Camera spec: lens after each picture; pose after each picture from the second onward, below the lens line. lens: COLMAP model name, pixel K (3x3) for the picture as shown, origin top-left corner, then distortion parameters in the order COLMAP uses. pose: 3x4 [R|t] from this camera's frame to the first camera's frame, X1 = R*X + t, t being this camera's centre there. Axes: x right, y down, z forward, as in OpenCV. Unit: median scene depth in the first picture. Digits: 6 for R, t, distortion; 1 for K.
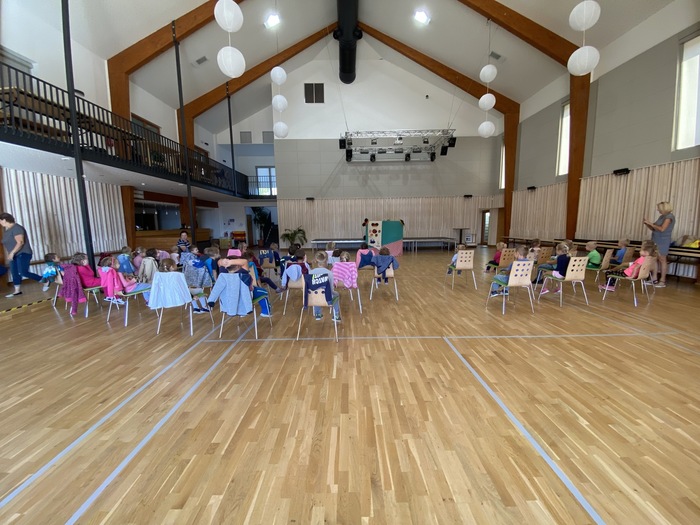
lens RADIAL K [[287.9, 0, 346.7], [0, 287.9, 260.1], [0, 0, 1]] dist [0.013899, -0.000806]
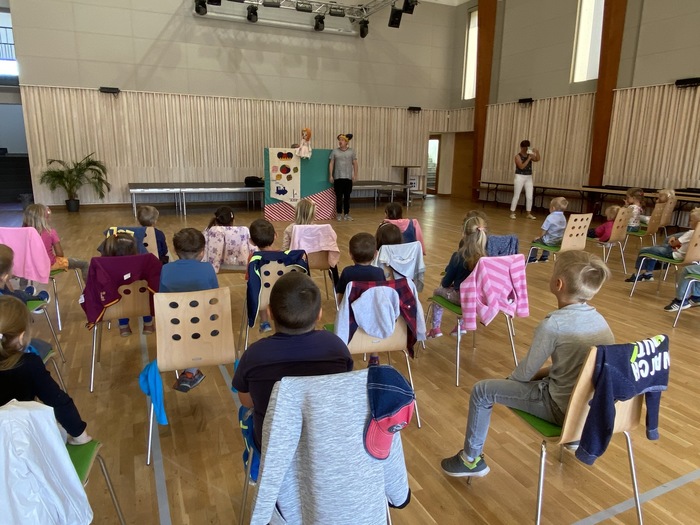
lens RADIAL K [[473.2, 0, 352.8], [0, 473.2, 262.3], [0, 0, 1]] dist [0.033279, -0.008119]
pose [[0.902550, -0.072833, 0.424380, -0.130039], [0.029560, 0.993746, 0.107681, -0.022129], [-0.429569, -0.084643, 0.899058, 0.176716]]
